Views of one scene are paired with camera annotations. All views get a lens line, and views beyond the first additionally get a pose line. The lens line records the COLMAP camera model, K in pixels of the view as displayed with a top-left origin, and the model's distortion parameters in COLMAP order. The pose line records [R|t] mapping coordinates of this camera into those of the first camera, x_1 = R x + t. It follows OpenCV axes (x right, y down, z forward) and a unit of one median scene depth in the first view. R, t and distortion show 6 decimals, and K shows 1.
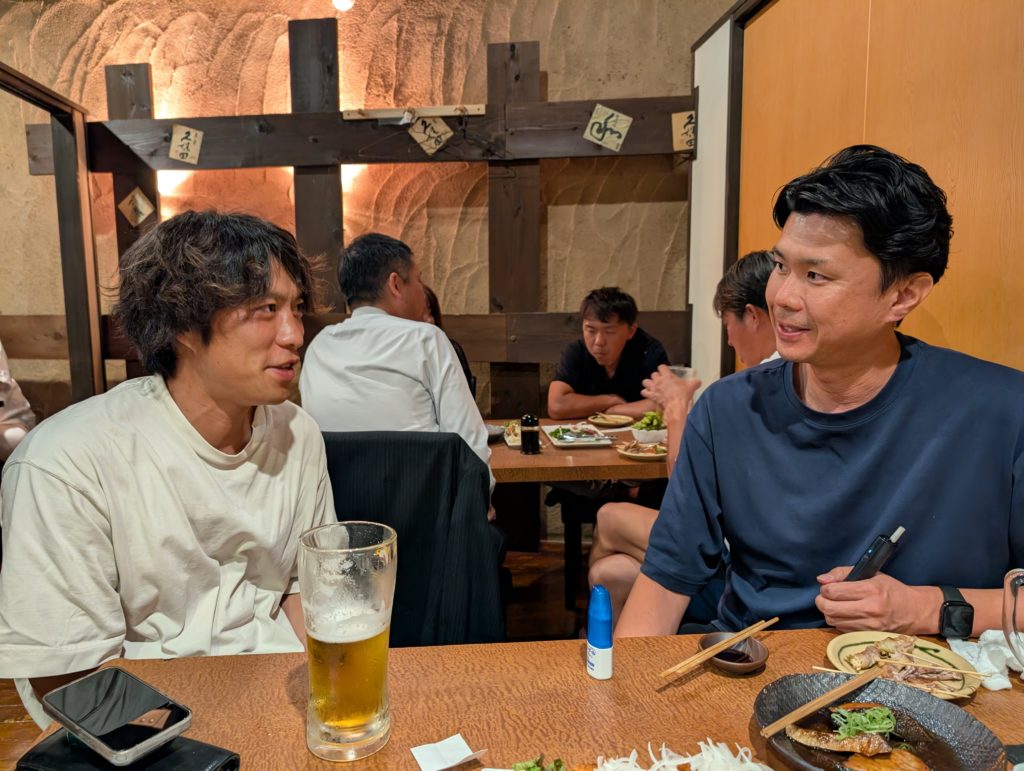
lens RADIAL K [[738.1, 0, 507.2], [0, 738.1, 388.6], [0, 0, 1]] dist [0.024530, -0.024422]
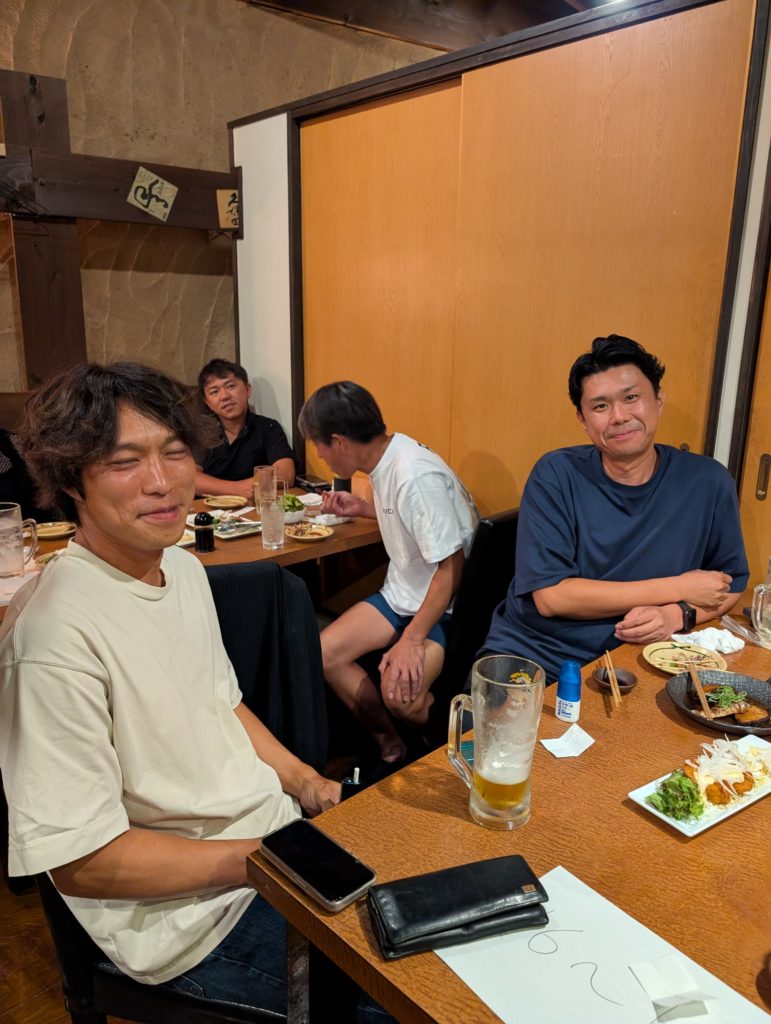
lens RADIAL K [[738.1, 0, 379.1], [0, 738.1, 513.9], [0, 0, 1]] dist [0.024530, -0.024422]
pose [[0.781860, -0.130507, 0.609641, -0.253763], [0.051478, 0.988020, 0.145486, -0.062678], [-0.621325, -0.082366, 0.779212, 0.032165]]
